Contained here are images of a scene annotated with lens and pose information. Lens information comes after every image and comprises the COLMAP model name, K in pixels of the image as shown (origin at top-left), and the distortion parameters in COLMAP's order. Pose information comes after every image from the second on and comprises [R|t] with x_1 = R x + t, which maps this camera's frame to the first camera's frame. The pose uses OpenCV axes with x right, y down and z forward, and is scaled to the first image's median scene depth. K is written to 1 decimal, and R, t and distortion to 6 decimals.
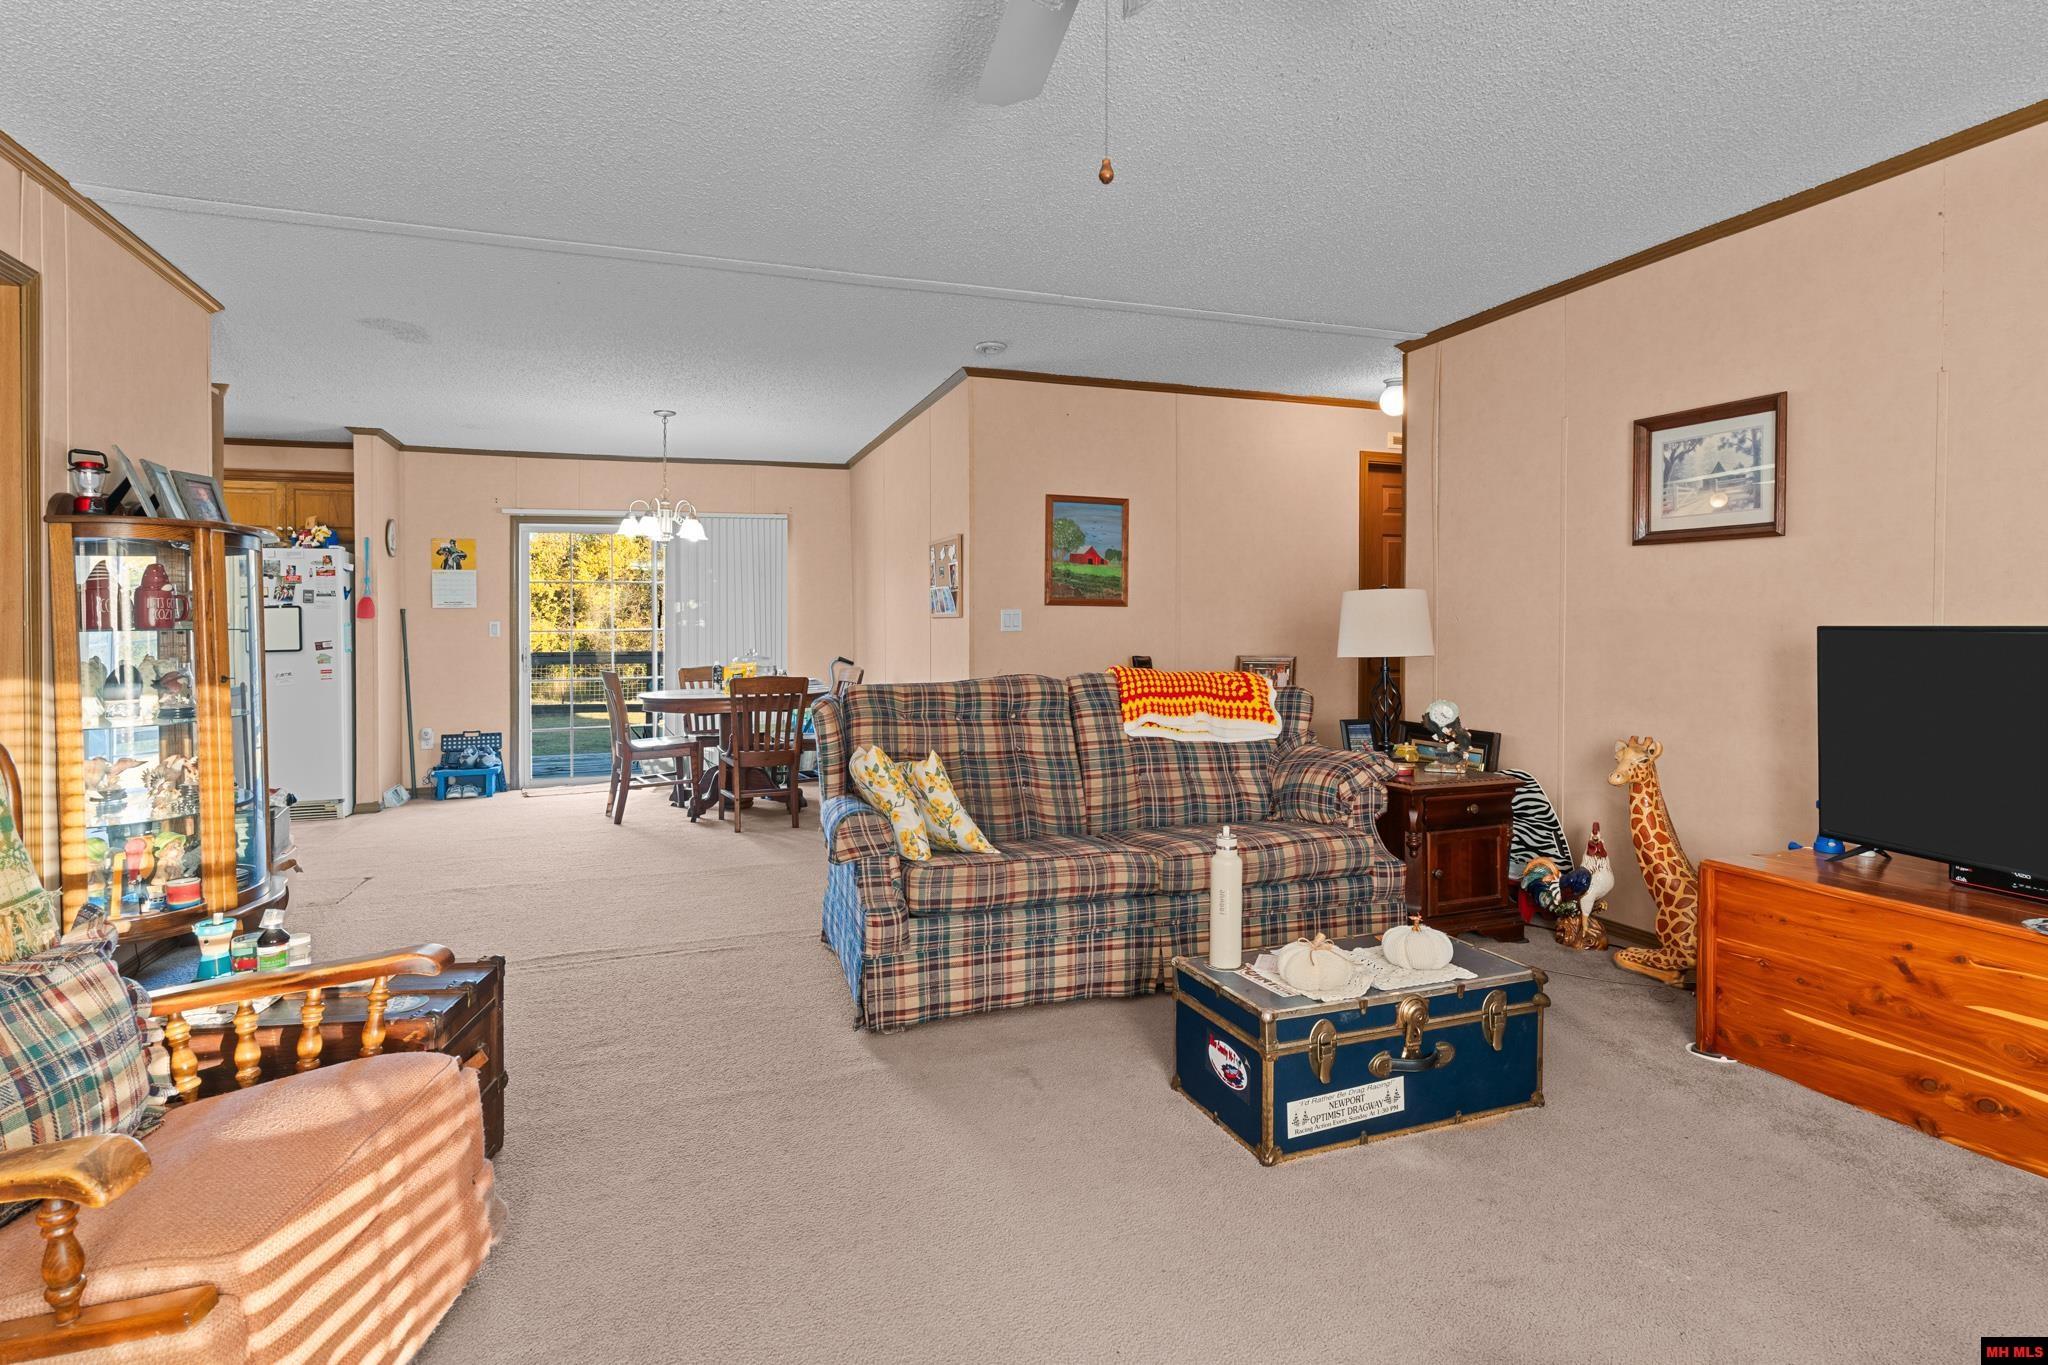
lens RADIAL K [[1030.1, 0, 1019.0], [0, 1030.1, 636.0], [0, 0, 1]] dist [0.004399, -0.000166]
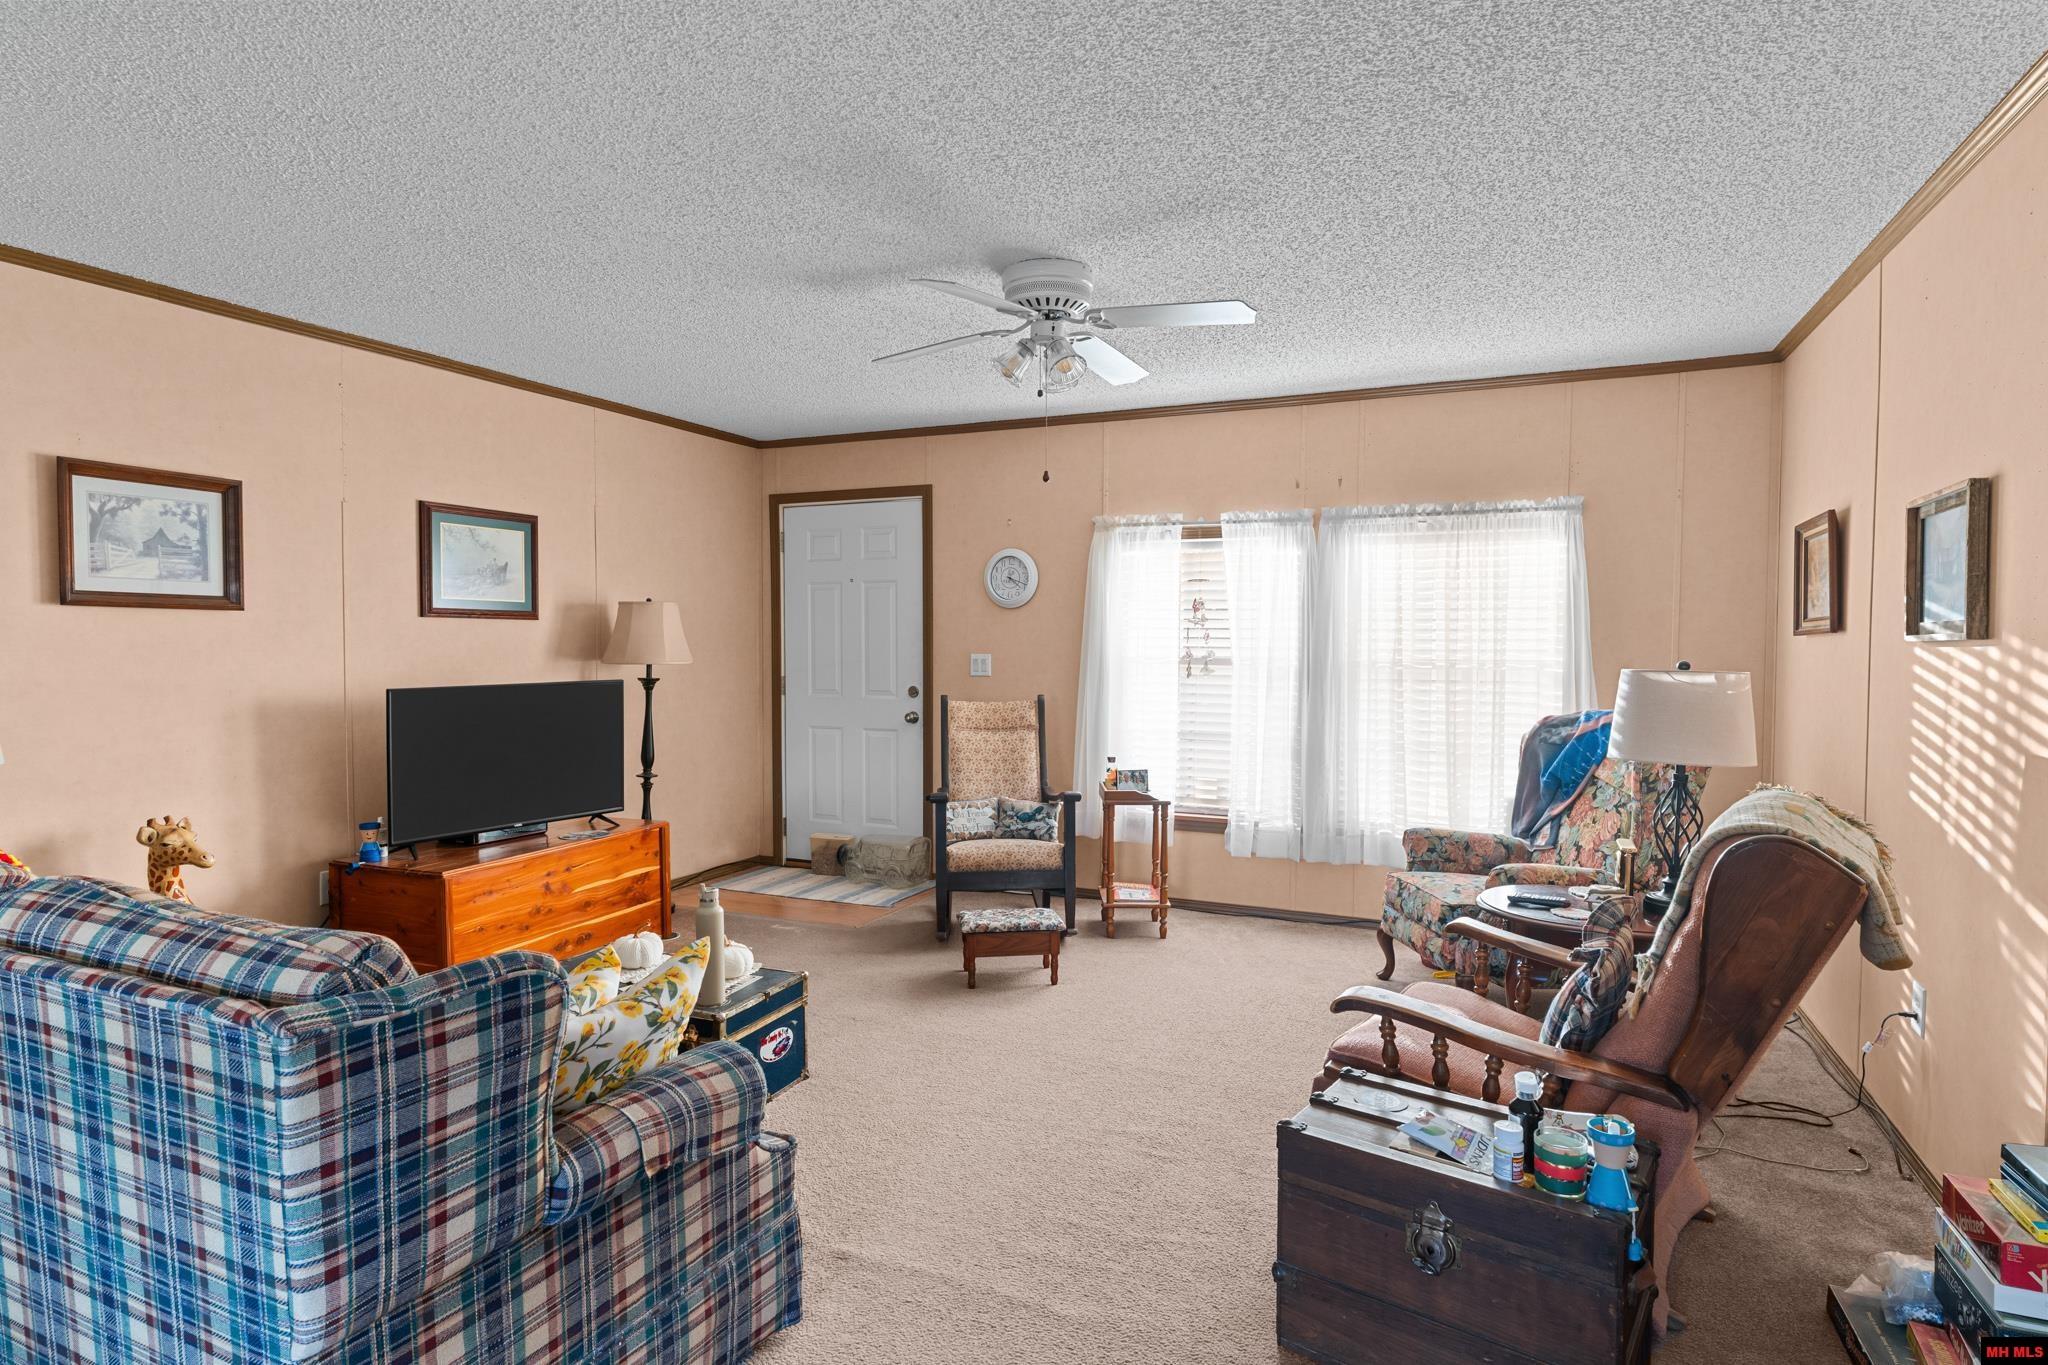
lens RADIAL K [[1100.1, 0, 1024.0], [0, 1100.1, 682.5], [0, 0, 1]] dist [-0.001003, -0.000584]
pose [[-0.704753, -0.024352, 0.709035, -0.638953], [0.010636, 0.998936, 0.044881, -0.058571], [-0.709373, 0.039172, -0.703744, 1.139820]]
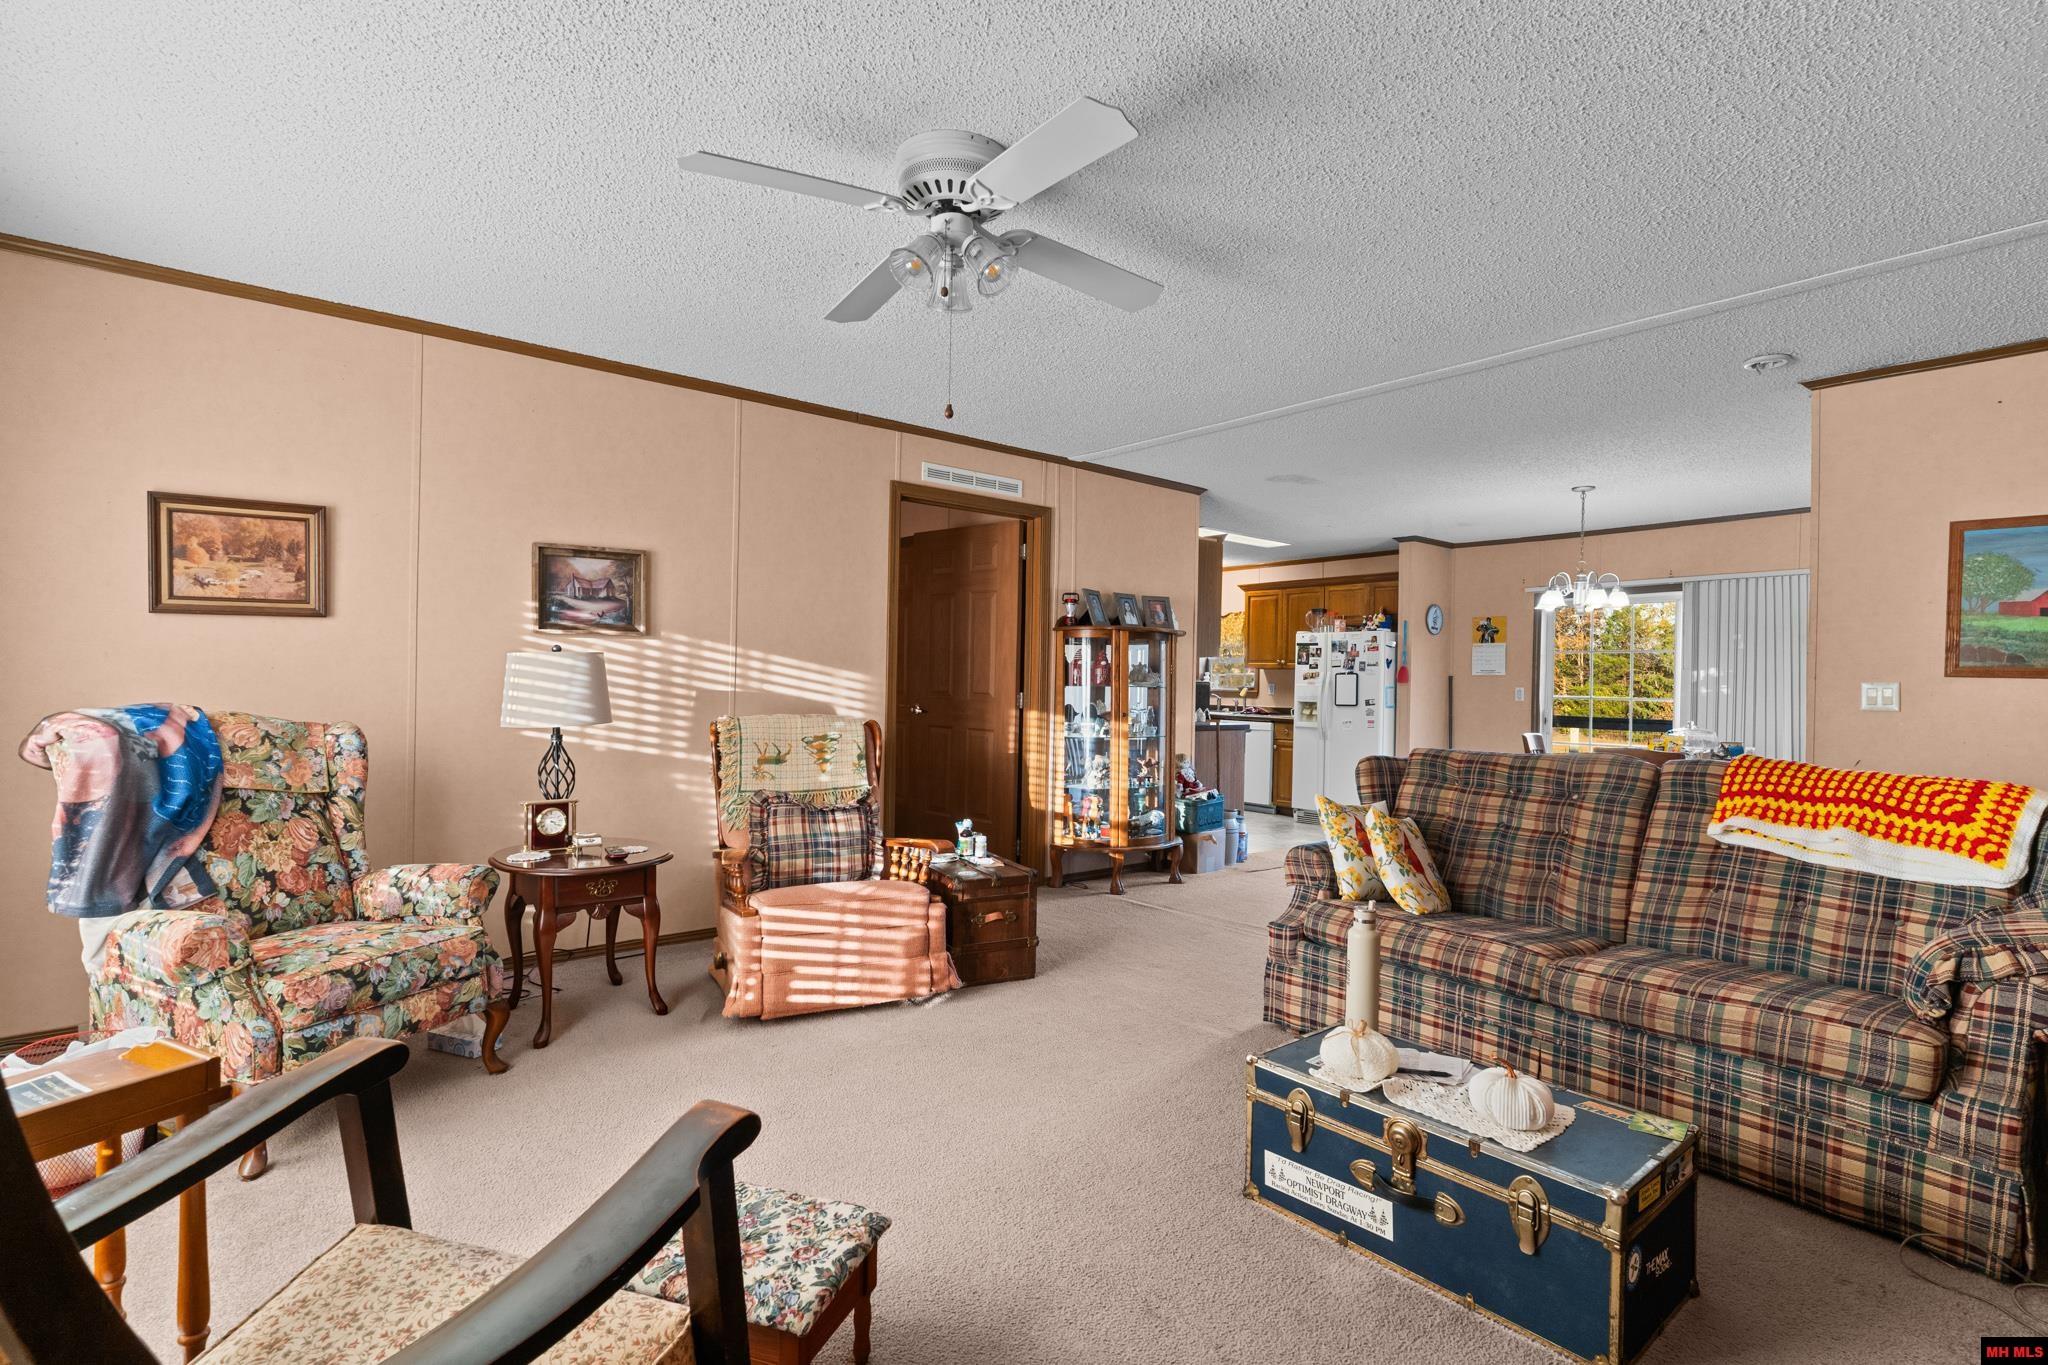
lens RADIAL K [[961.4, 0, 1024.0], [0, 961.4, 682.5], [0, 0, 1]] dist [0.013630, -0.000214]
pose [[0.353451, 0.013465, -0.935356, 0.684651], [-0.031388, 0.999504, 0.002528, -0.011800], [0.934926, 0.028465, 0.353698, 0.256375]]
